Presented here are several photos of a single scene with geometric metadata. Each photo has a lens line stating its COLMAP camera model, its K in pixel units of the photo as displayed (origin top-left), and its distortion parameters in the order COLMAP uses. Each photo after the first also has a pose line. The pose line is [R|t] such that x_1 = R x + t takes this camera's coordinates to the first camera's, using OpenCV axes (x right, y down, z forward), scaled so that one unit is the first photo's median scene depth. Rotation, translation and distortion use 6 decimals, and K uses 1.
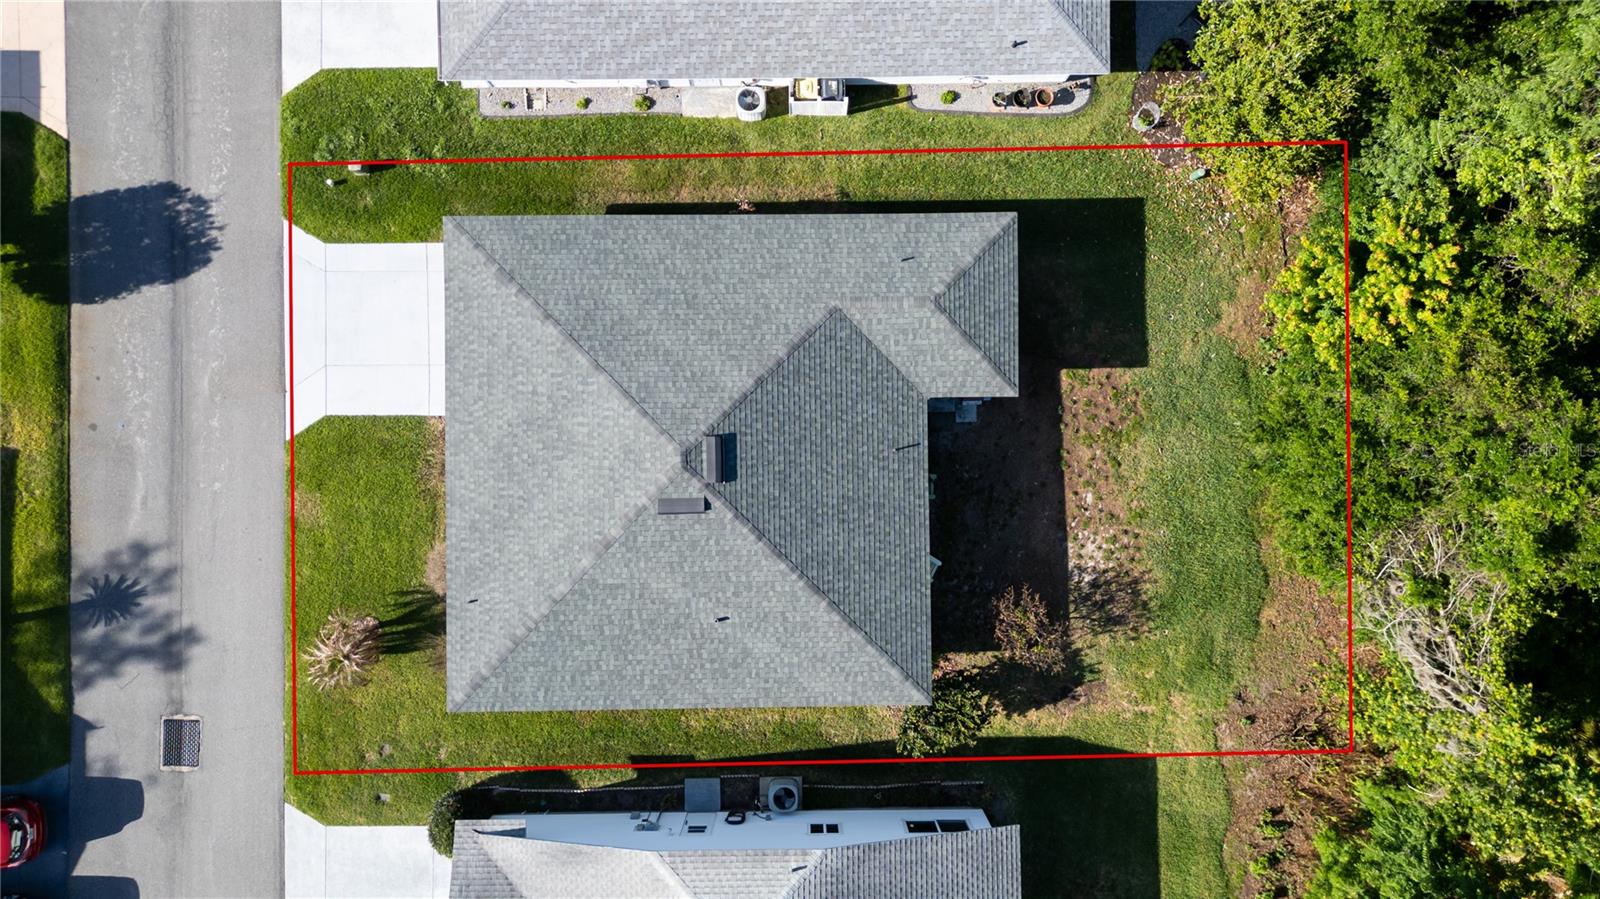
lens RADIAL K [[1121.5, 0, 798.8], [0, 1121.5, 447.2], [0, 0, 1]] dist [0.063971, -0.059768]
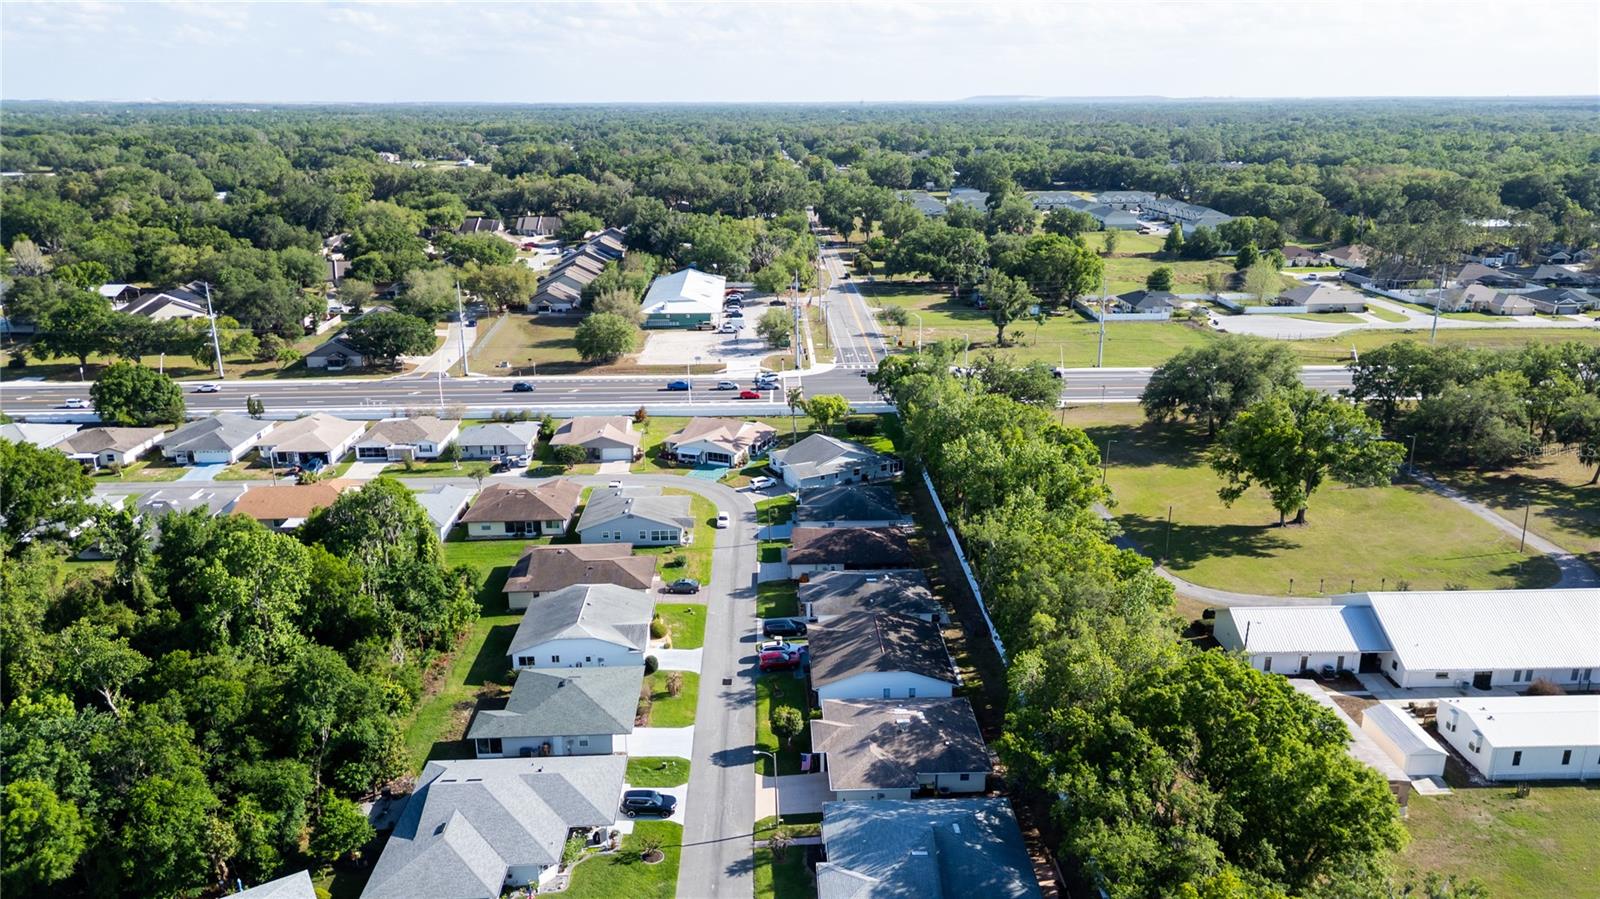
lens RADIAL K [[1121.5, 0, 794.0], [0, 1121.5, 439.6], [0, 0, 1]] dist [0.063971, -0.059768]
pose [[-0.999808, 0.010247, -0.016691, -0.710722], [-0.018853, -0.272633, 0.961933, -3.080412], [0.005306, 0.962064, 0.272774, -0.771087]]
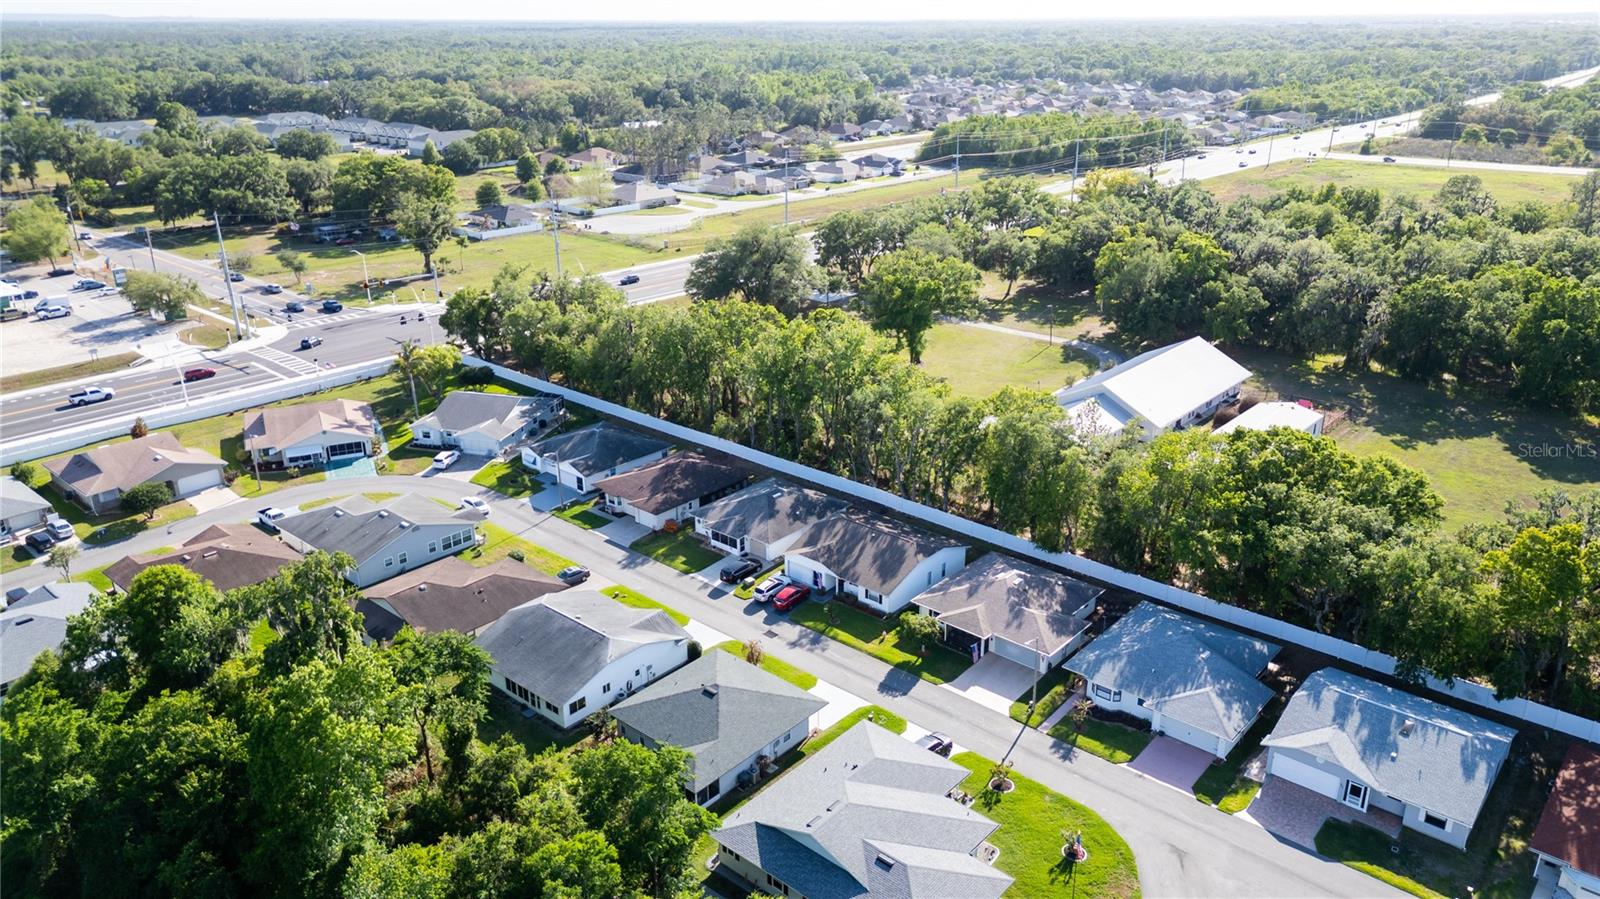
lens RADIAL K [[1121.5, 0, 802.8], [0, 1121.5, 453.3], [0, 0, 1]] dist [0.063971, -0.059768]
pose [[-0.667917, 0.269034, -0.693907, 1.562288], [-0.744109, -0.224249, 0.629296, -1.789683], [0.013694, 0.936660, 0.349971, -0.669011]]
